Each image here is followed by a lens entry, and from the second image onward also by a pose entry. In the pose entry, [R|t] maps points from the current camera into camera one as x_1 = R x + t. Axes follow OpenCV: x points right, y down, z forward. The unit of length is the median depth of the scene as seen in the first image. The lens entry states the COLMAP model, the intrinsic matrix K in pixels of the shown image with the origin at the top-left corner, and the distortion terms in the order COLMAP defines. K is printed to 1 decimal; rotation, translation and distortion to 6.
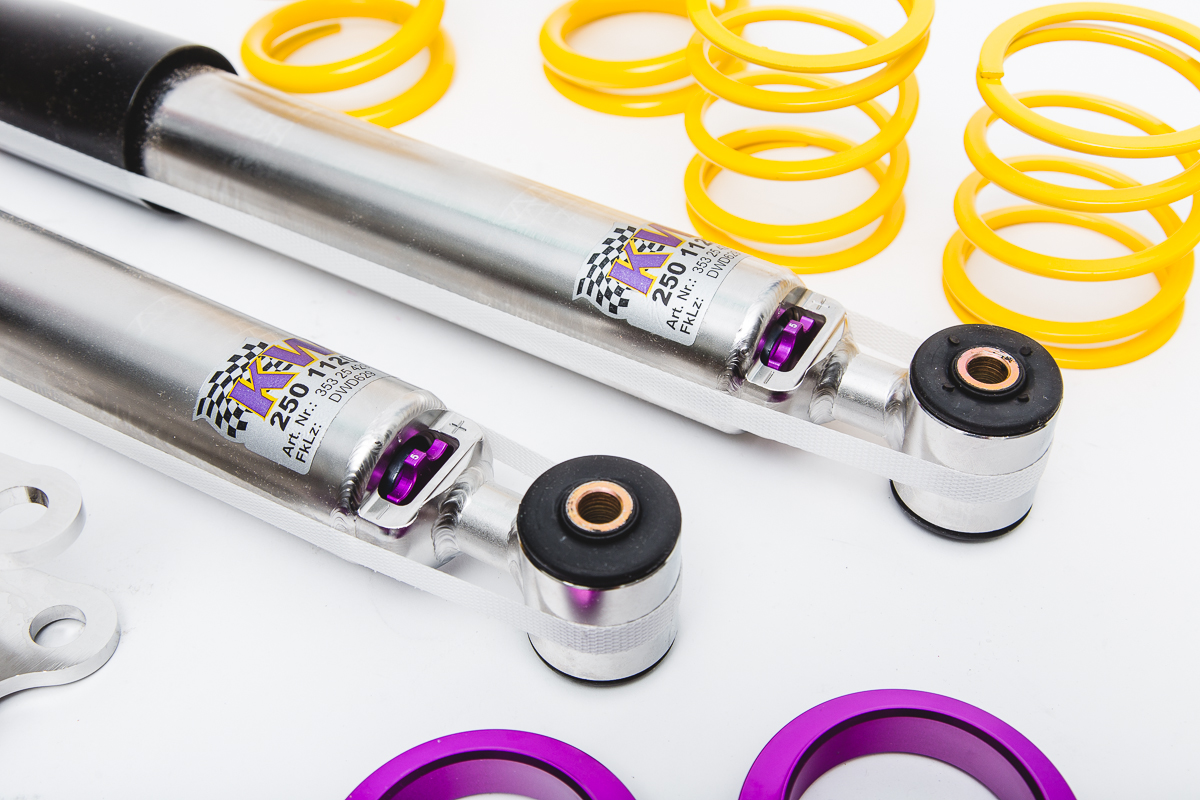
lens RADIAL K [[1448.4, 0, 601.1], [0, 1448.4, 393.4], [0, 0, 1]] dist [-0.040330, 0.000000]
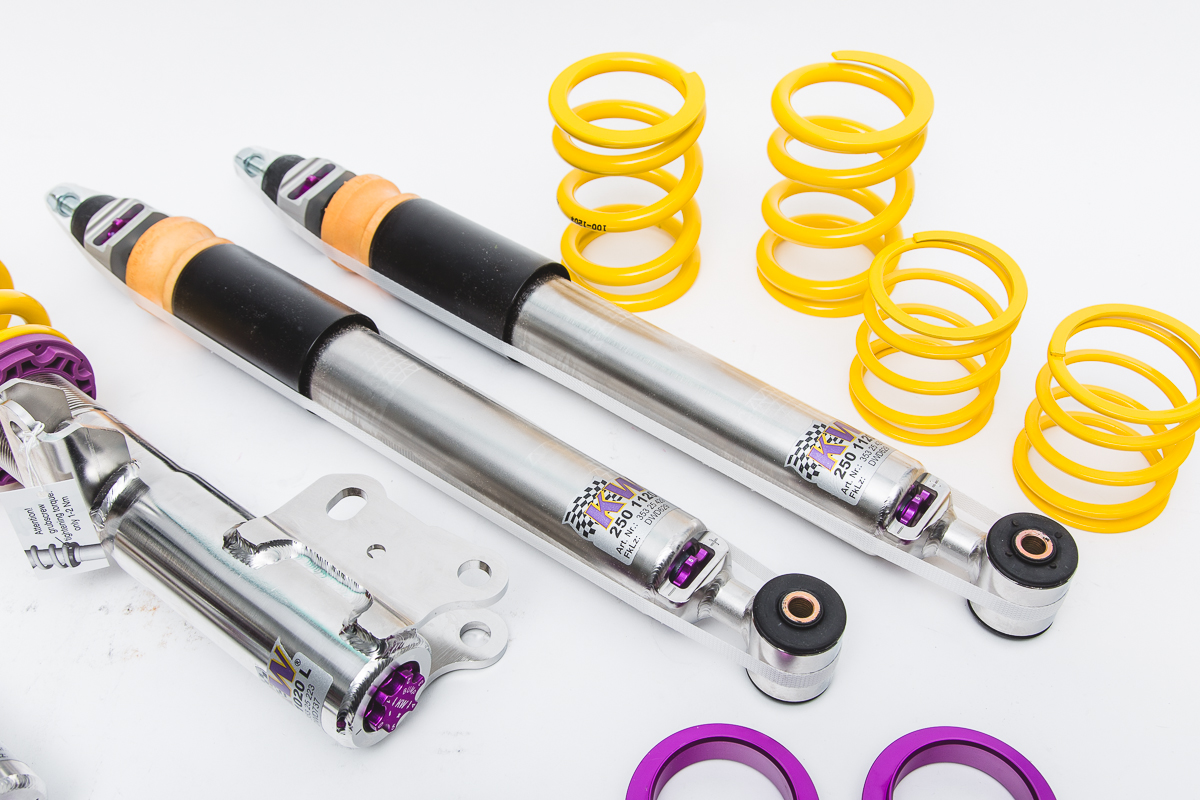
lens RADIAL K [[1289.2, 0, 597.3], [0, 1289.2, 407.9], [0, 0, 1]] dist [0.002260, 0.000000]
pose [[0.992388, 0.095367, -0.077921, -0.133316], [-0.092813, 0.995040, 0.035784, -0.177353], [0.080947, -0.028279, 0.996317, -0.526170]]
